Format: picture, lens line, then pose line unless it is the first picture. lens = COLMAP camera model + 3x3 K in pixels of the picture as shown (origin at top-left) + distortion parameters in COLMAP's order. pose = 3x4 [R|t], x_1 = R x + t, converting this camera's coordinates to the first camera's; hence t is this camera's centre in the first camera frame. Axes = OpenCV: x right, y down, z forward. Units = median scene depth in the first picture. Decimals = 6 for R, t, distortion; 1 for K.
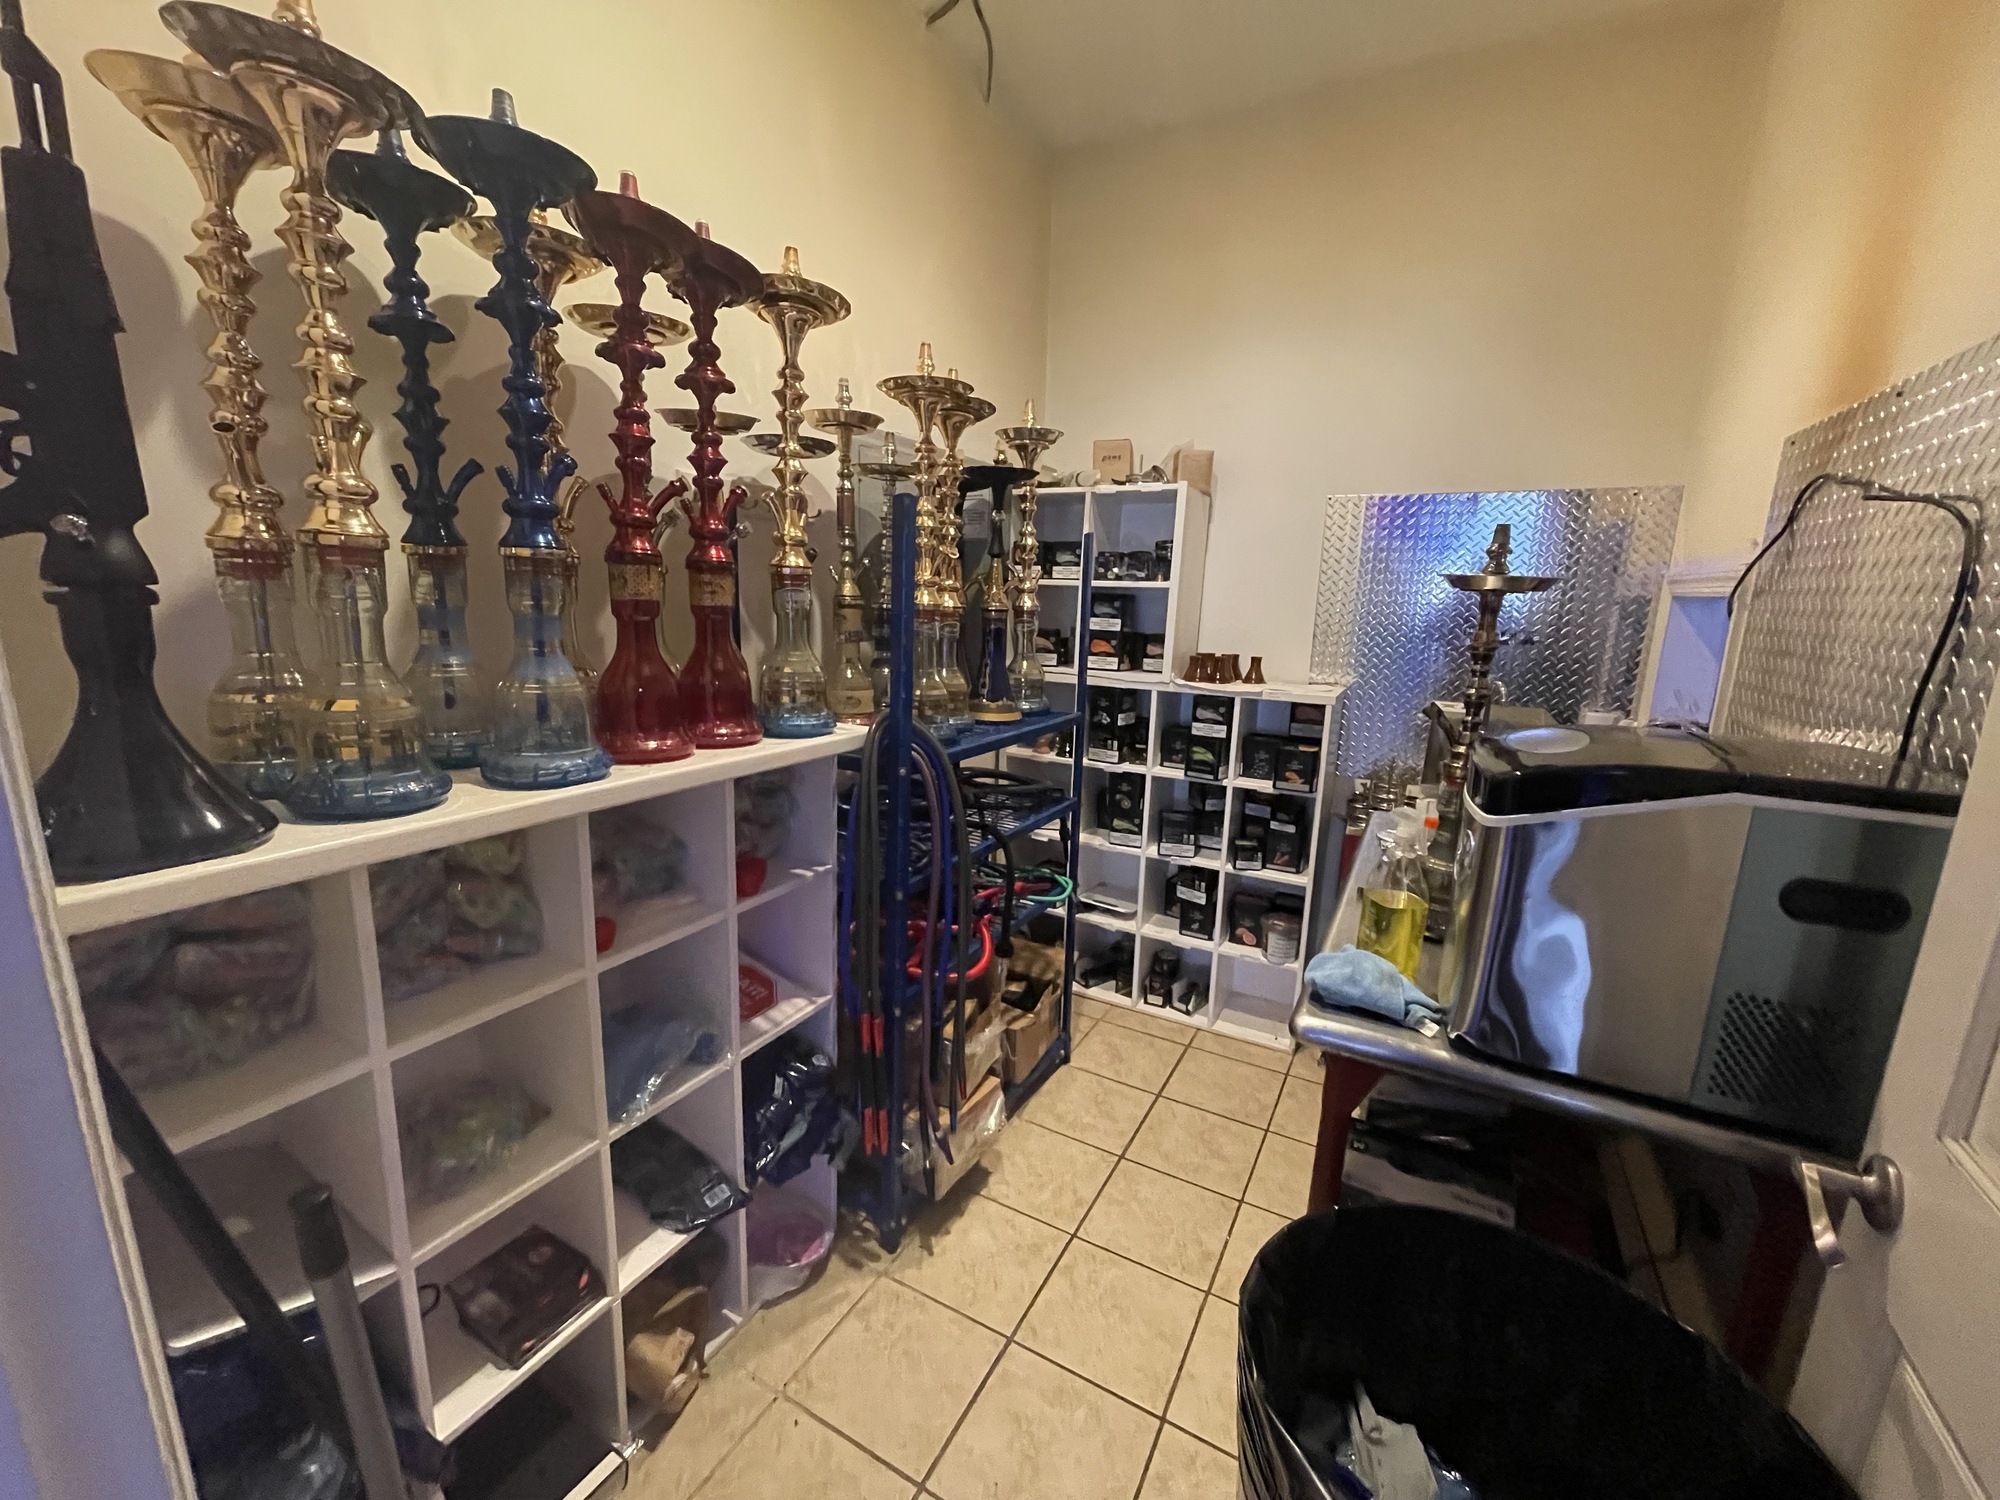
lens RADIAL K [[817.2, 0, 992.6], [0, 817.2, 747.4], [0, 0, 1]] dist [-0.000311, -0.000138]
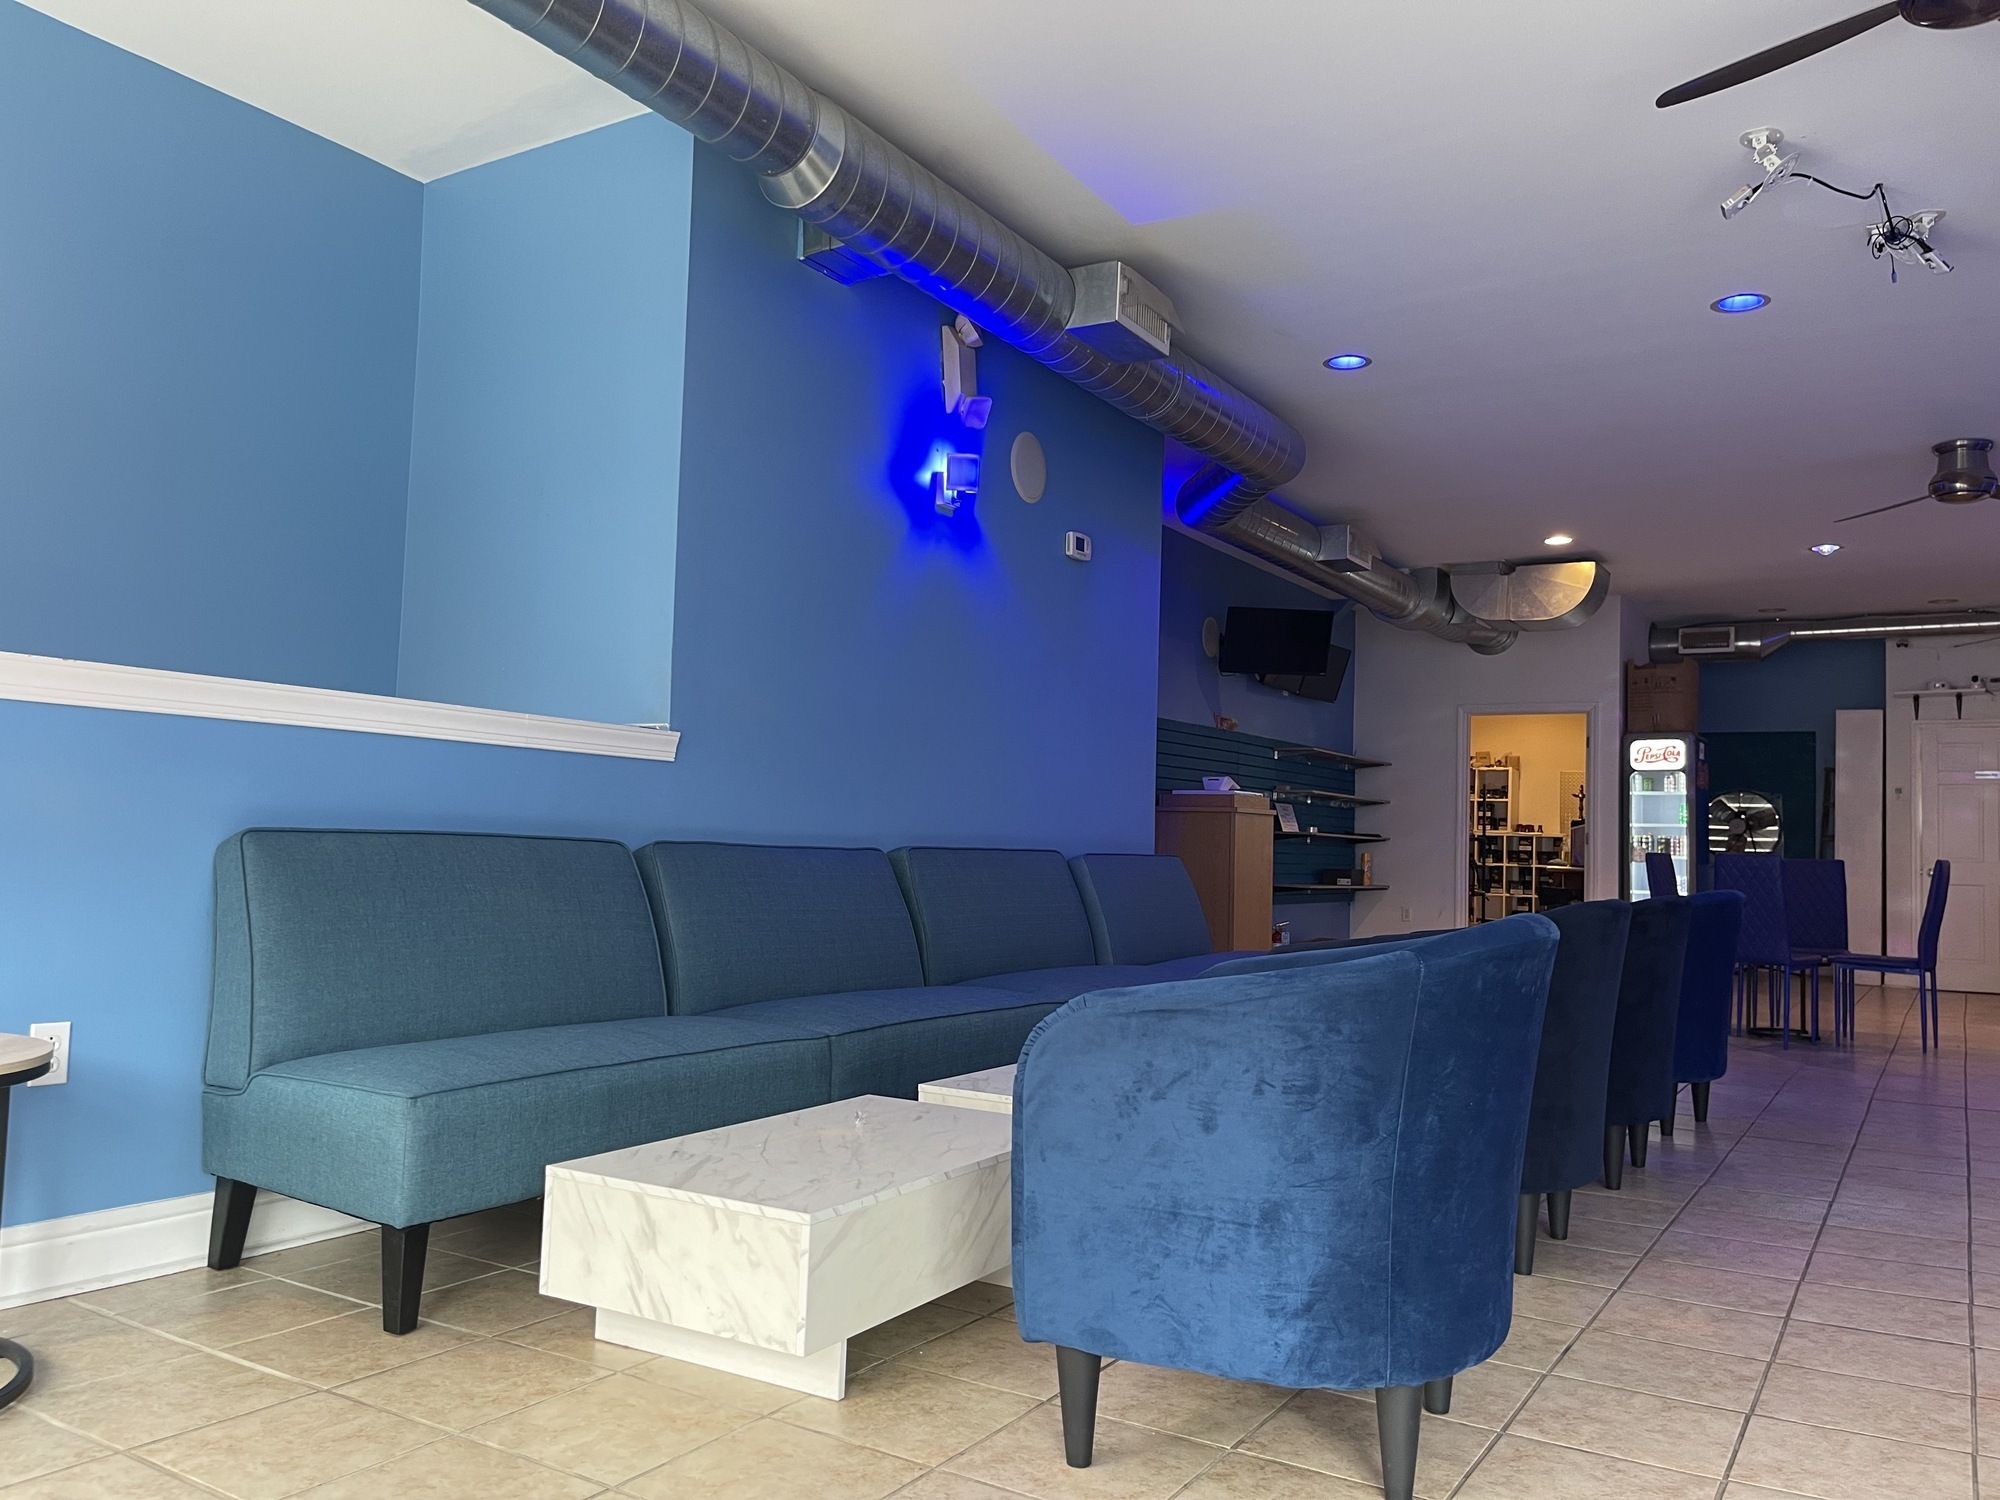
lens RADIAL K [[1532.2, 0, 1003.8], [0, 1532.2, 761.3], [0, 0, 1]] dist [0.050380, -0.053463]
pose [[0.998936, -0.002859, -0.046022, -1.306565], [-0.008473, 0.969700, -0.244153, 1.007973], [0.045326, 0.244284, 0.968644, -4.373029]]
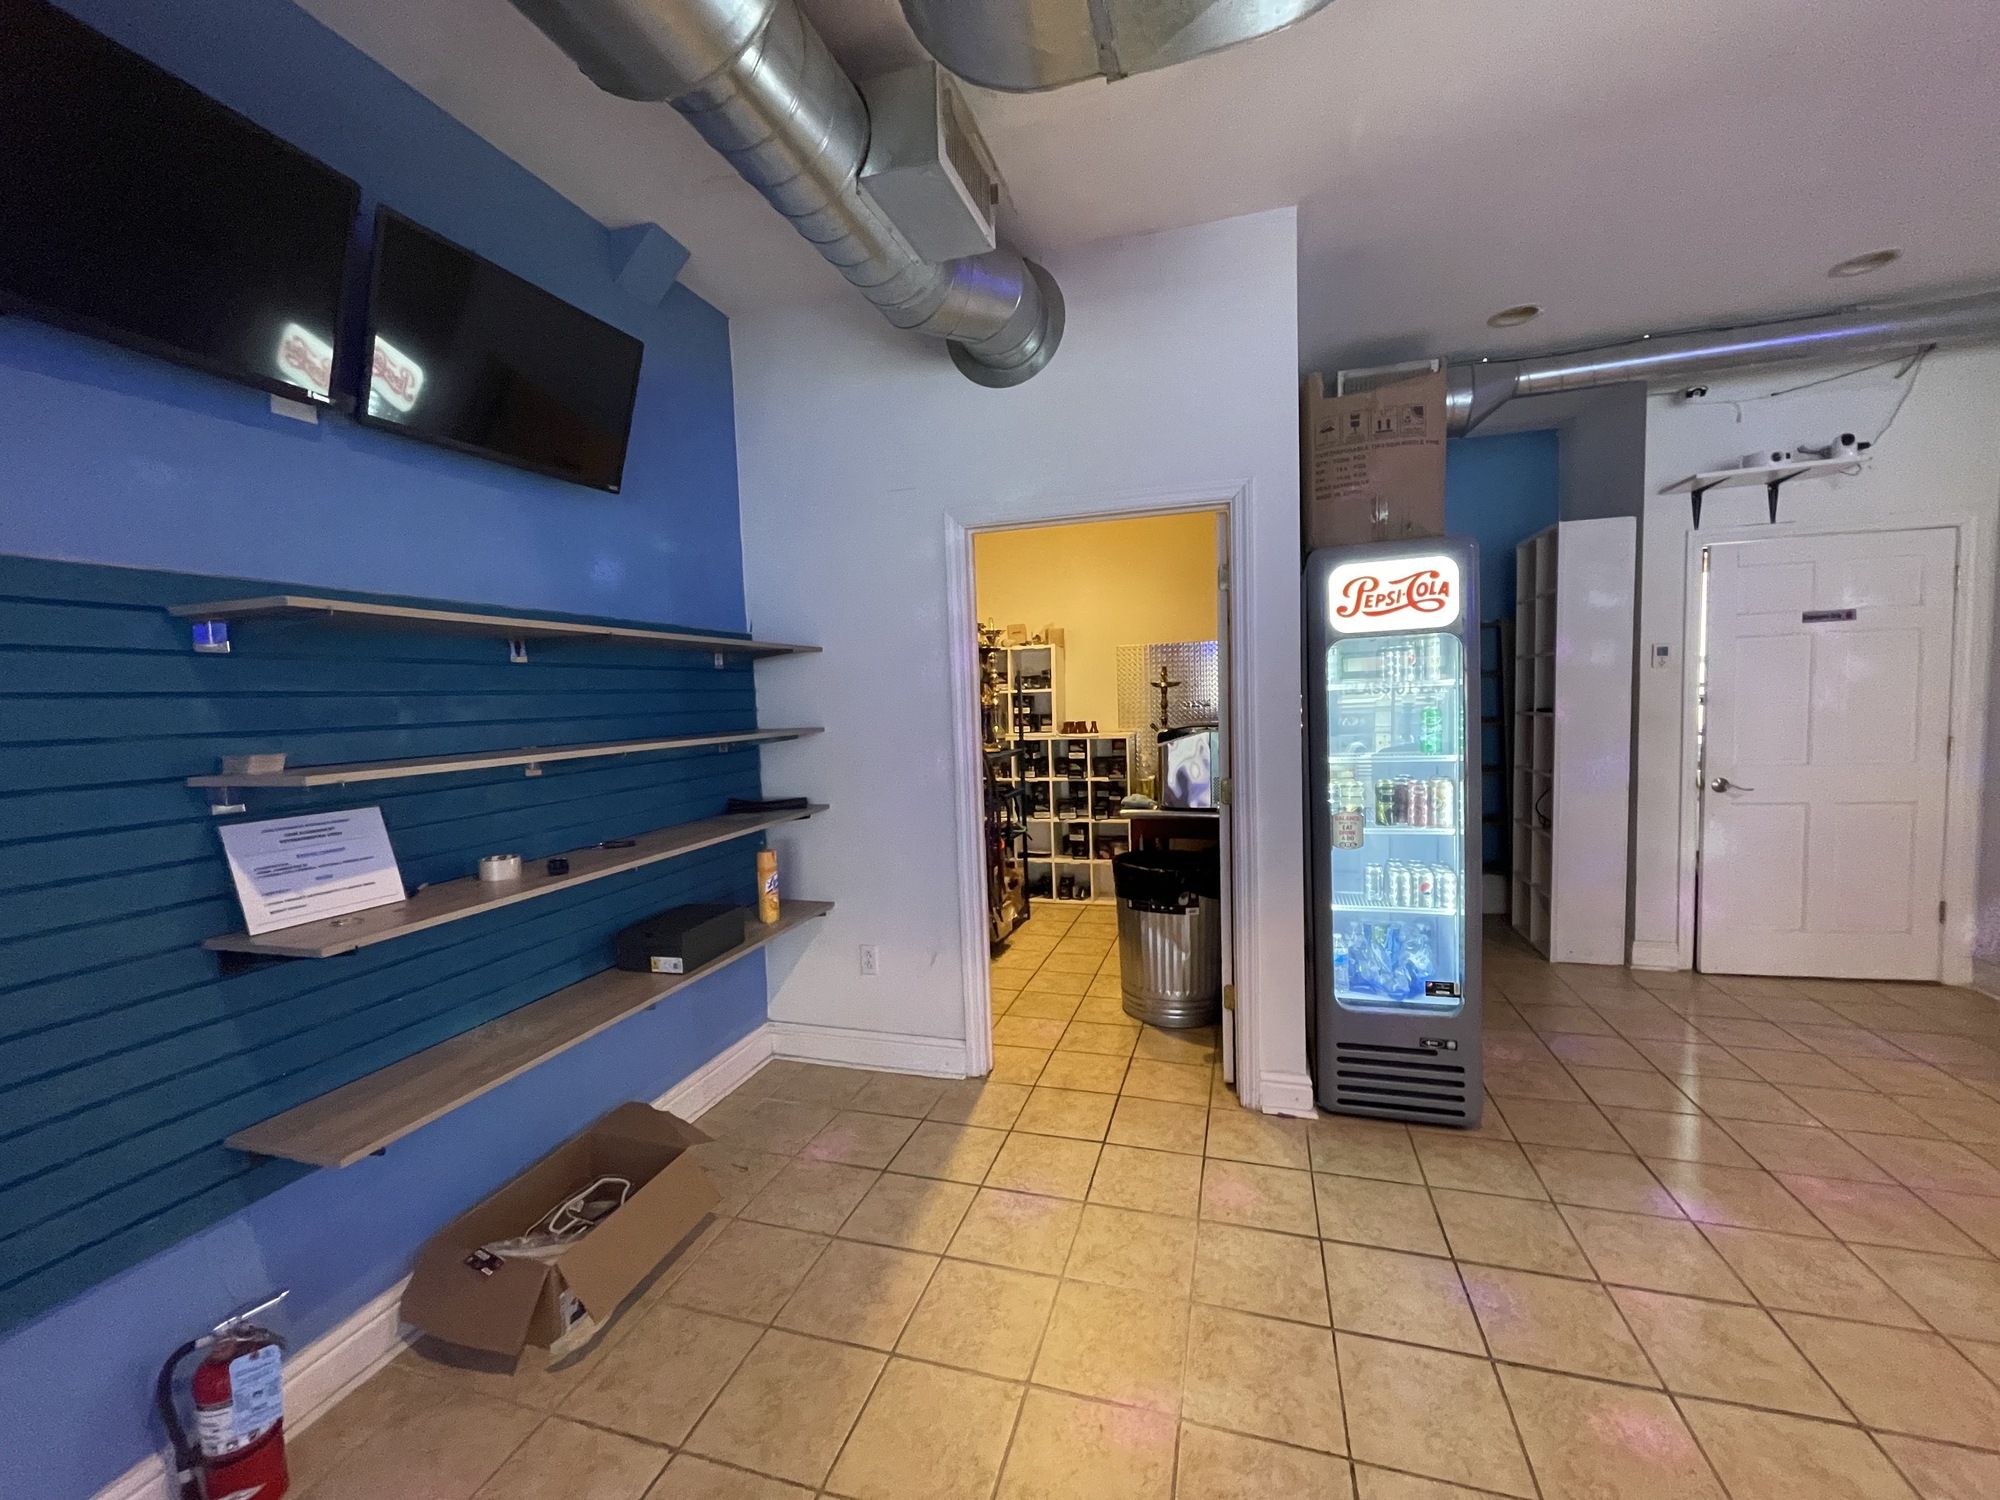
lens RADIAL K [[817.2, 0, 999.6], [0, 817.2, 748.3], [0, 0, 1]] dist [-0.000311, -0.000138]
pose [[0.975256, -0.079051, 0.206464, -0.356518], [0.104382, 0.987887, -0.114822, 0.176396], [-0.194886, 0.133532, 0.971694, -0.997259]]
